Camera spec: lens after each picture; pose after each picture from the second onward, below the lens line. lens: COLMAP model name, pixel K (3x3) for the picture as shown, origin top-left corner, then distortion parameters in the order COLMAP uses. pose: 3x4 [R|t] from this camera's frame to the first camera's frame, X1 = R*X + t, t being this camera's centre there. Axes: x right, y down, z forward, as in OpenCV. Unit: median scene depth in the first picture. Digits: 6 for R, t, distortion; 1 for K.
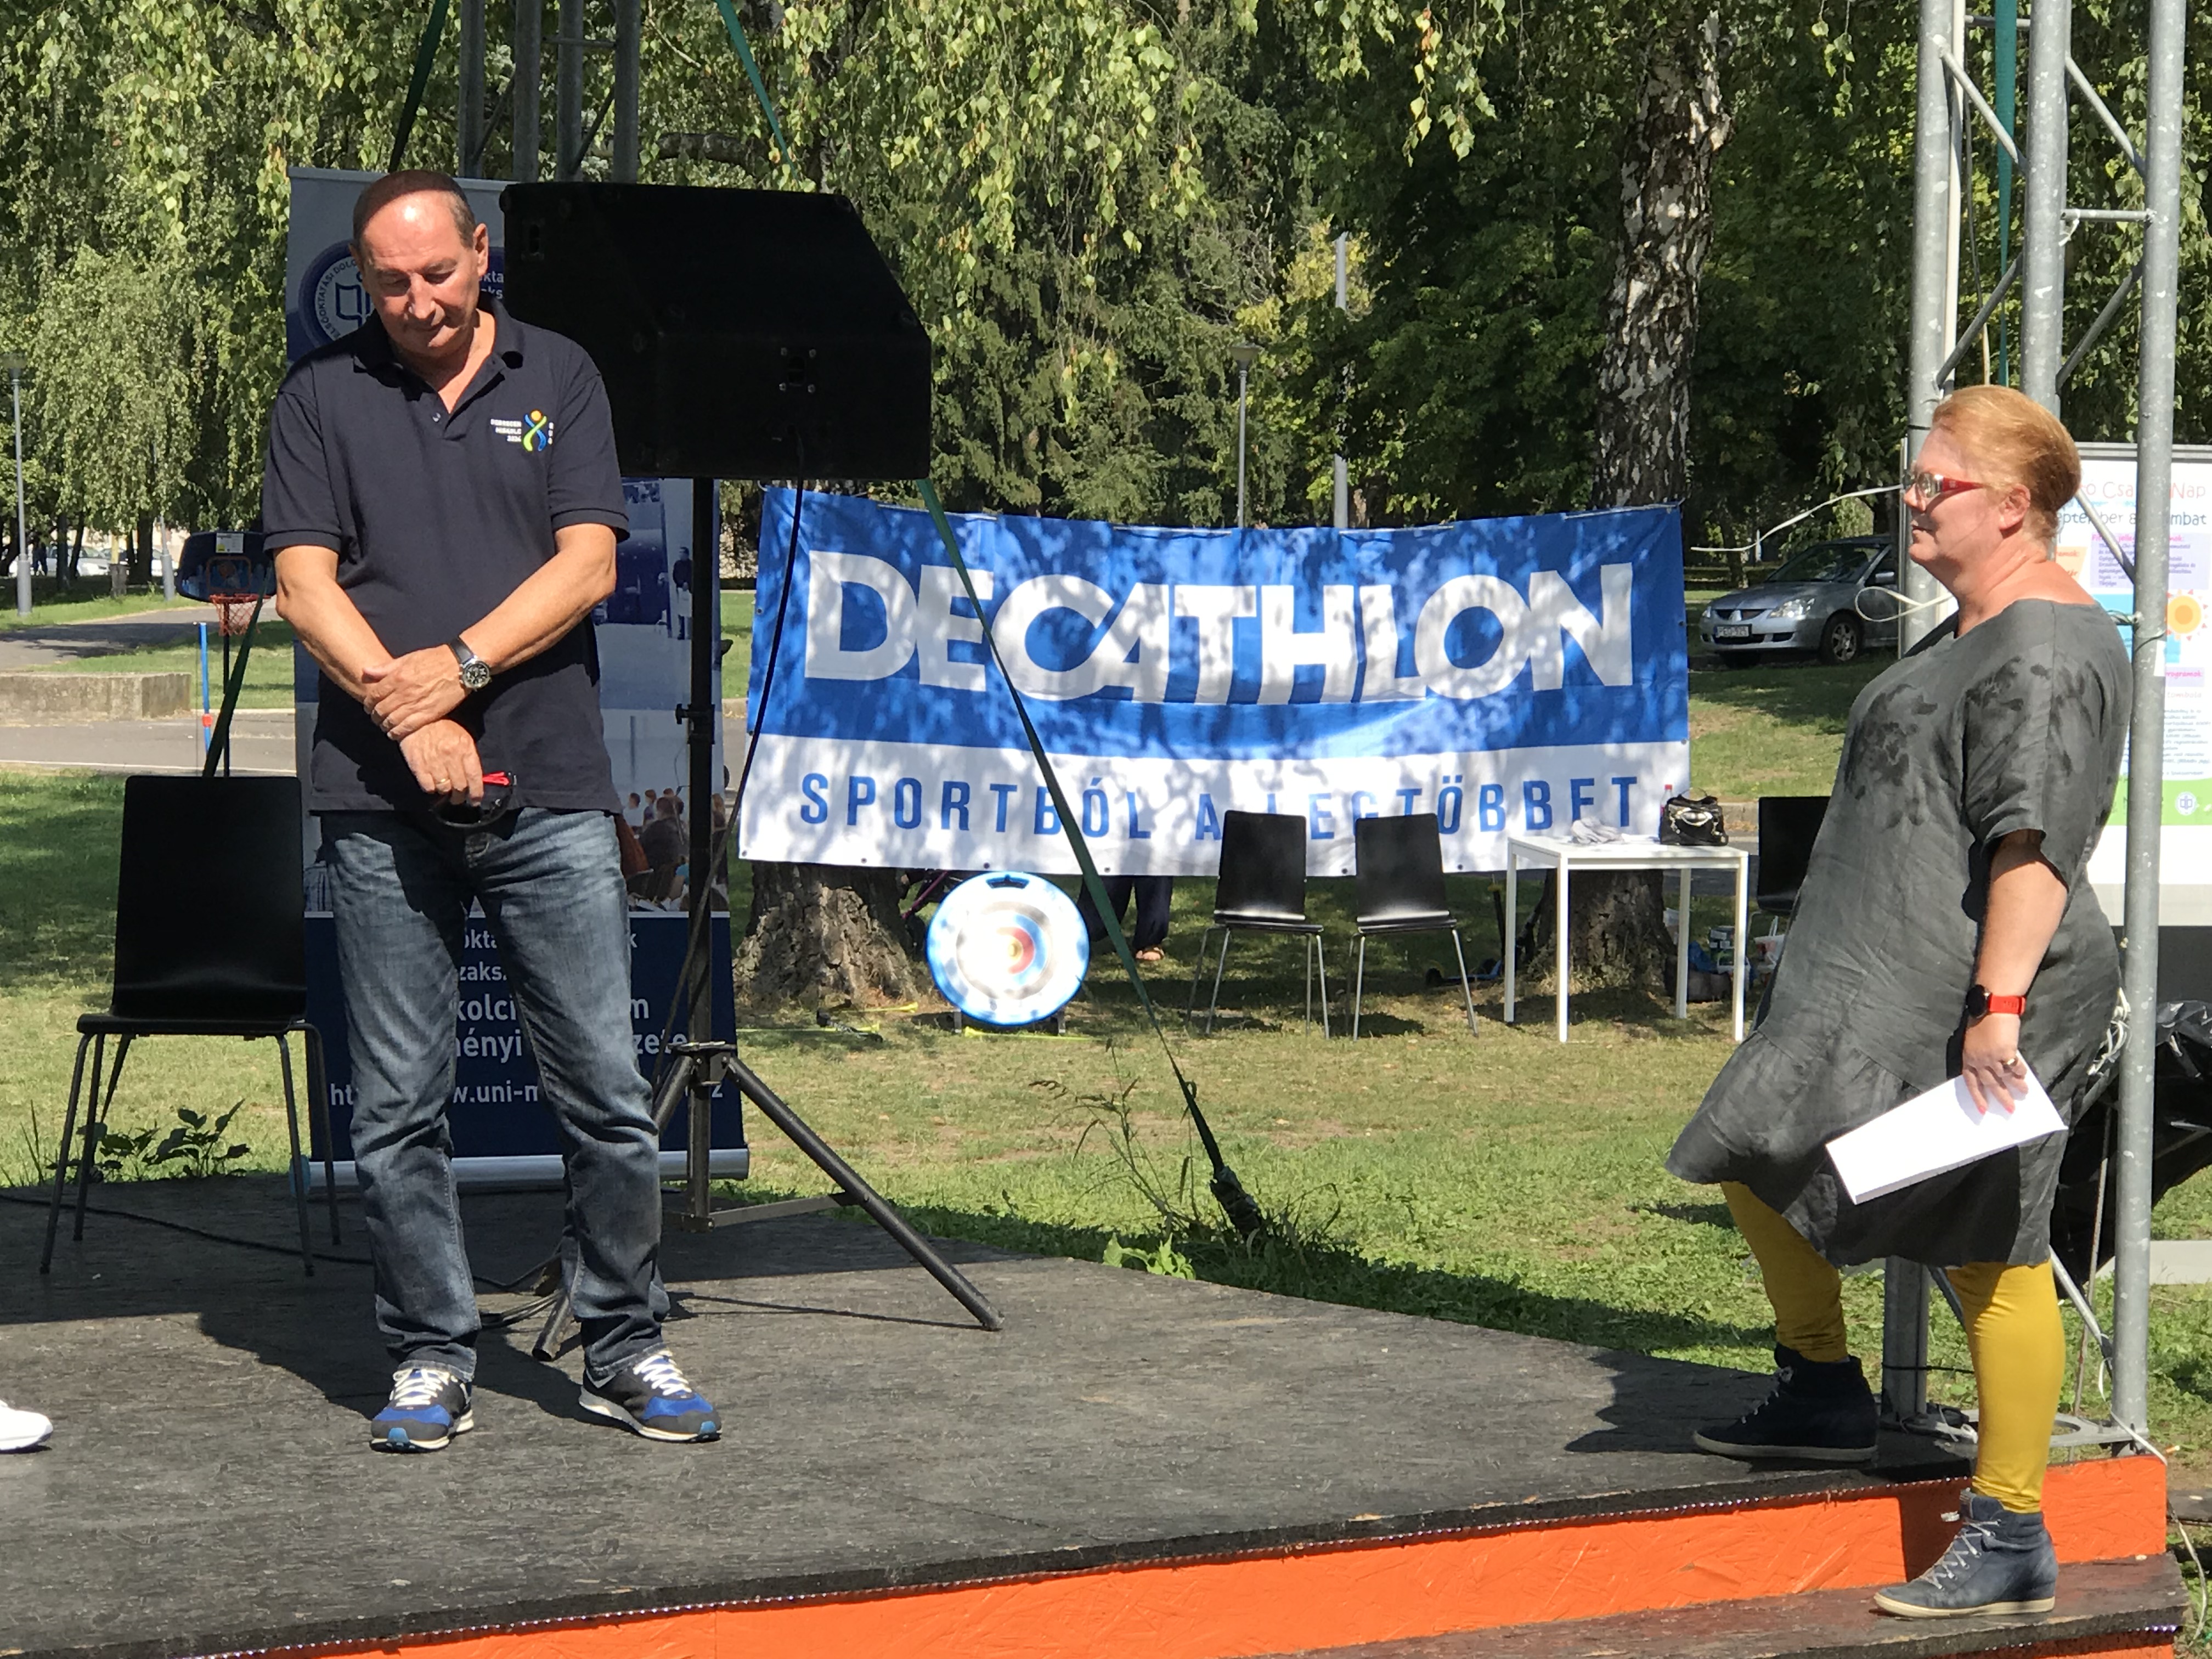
lens RADIAL K [[5743.4, 0, 1103.2], [0, 5743.4, 820.0], [0, 0, 1]] dist [-0.089217, 0.000000]
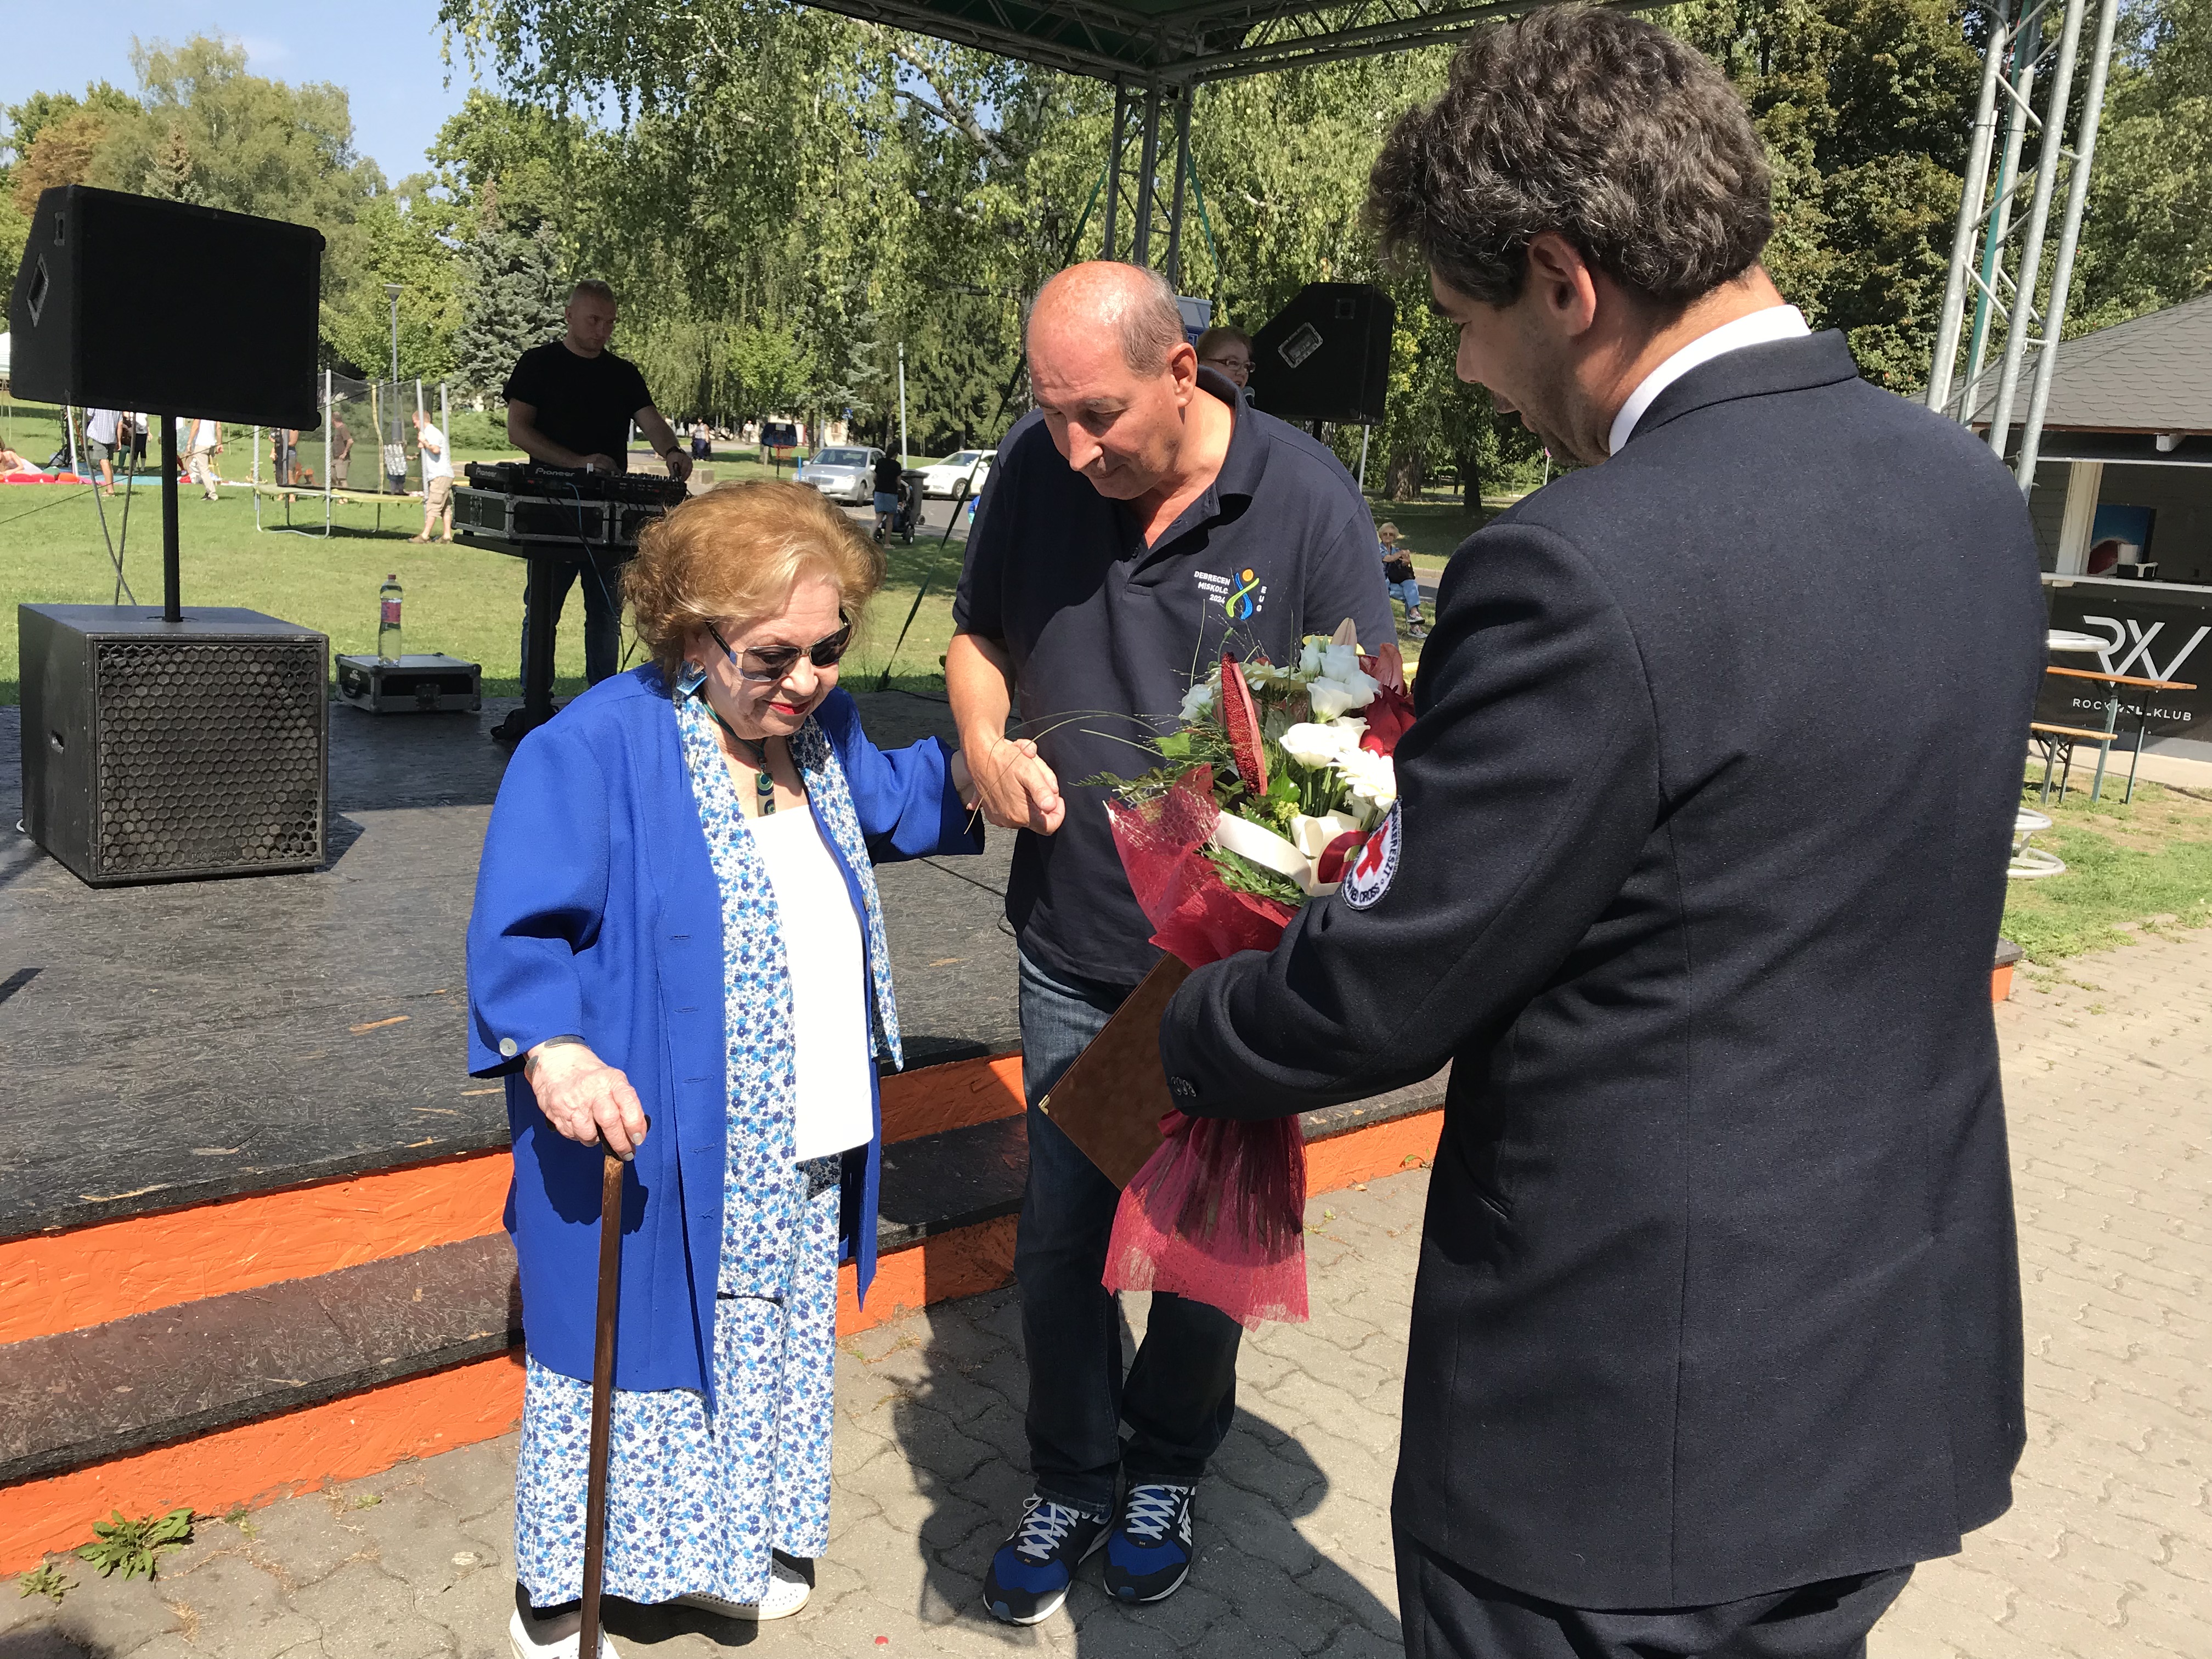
lens RADIAL K [[1795.8, 0, 1099.2], [0, 1795.8, 811.8], [0, 0, 1]] dist [0.015604, -0.002094]
pose [[0.994369, 0.049847, 0.093518, -0.100666], [-0.063349, 0.987034, 0.147479, -0.003111], [-0.084954, -0.152573, 0.984634, 0.120644]]
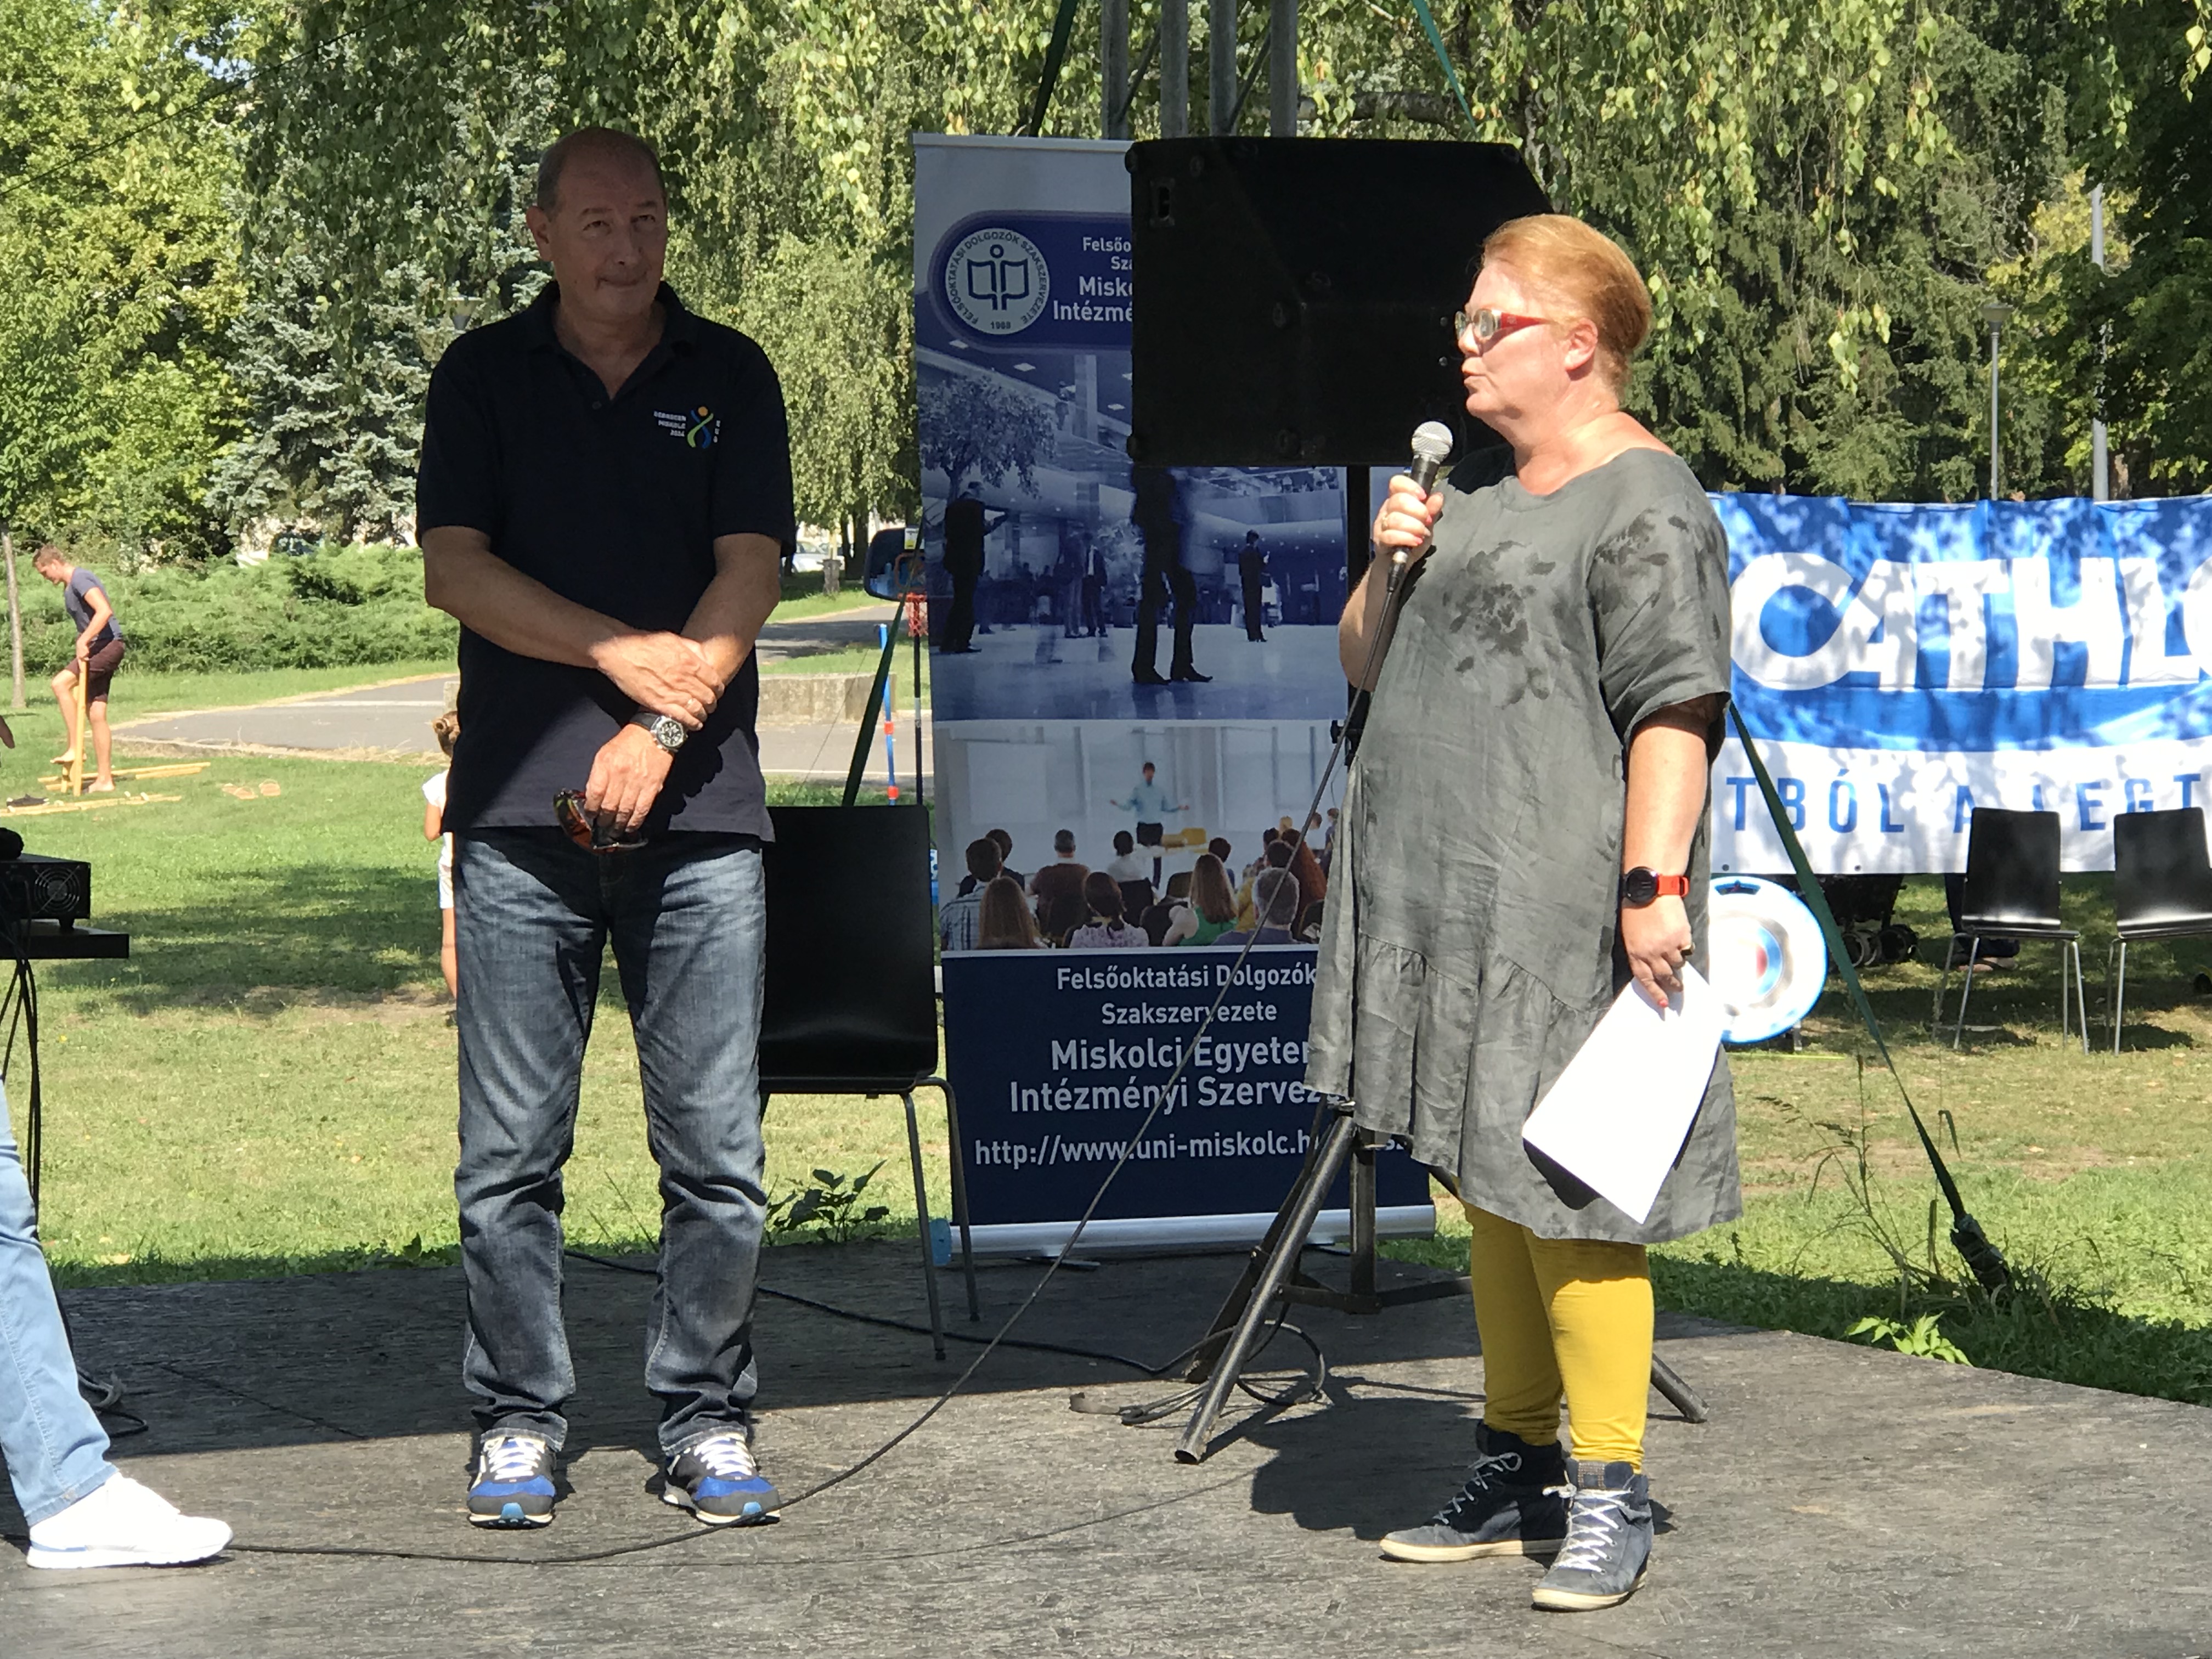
lens RADIAL K [[5912.2, 0, 1168.2], [0, 5912.2, 903.5], [0, 0, 1]] dist [0.016165, 0.000000]
pose [[0.993135, -0.014151, -0.116116, 0.003021], [0.016017, 0.999757, 0.015156, -0.002756], [0.115873, -0.016912, 0.993120, 0.035580]]
